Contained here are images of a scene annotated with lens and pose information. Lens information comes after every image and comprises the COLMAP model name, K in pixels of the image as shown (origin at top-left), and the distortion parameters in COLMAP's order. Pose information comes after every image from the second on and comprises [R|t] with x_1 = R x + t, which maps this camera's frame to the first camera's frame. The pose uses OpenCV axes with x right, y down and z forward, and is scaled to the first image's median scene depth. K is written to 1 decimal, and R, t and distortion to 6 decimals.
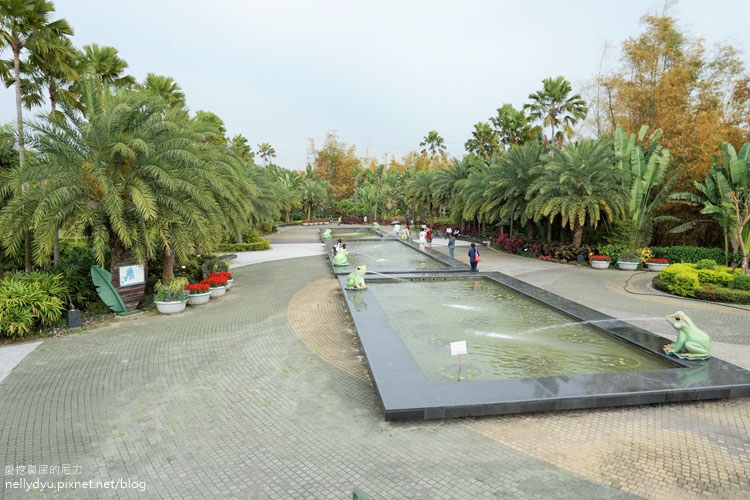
lens RADIAL K [[592.5, 0, 375.0], [0, 592.5, 250.0], [0, 0, 1]] dist [-0.043182, -0.000672]
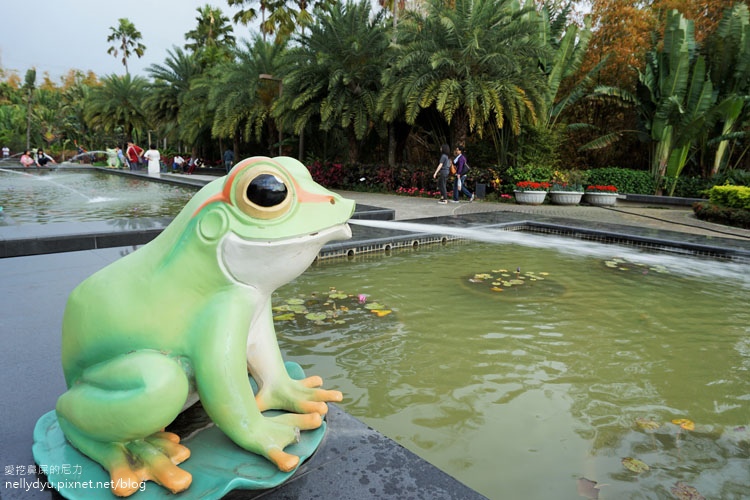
lens RADIAL K [[592.5, 0, 375.0], [0, 592.5, 250.0], [0, 0, 1]] dist [-0.043182, -0.000672]
pose [[0.847994, -0.055339, 0.527109, -0.029500], [0.015712, 0.996722, 0.079364, 0.014778], [-0.529773, -0.059018, 0.846084, 0.292979]]
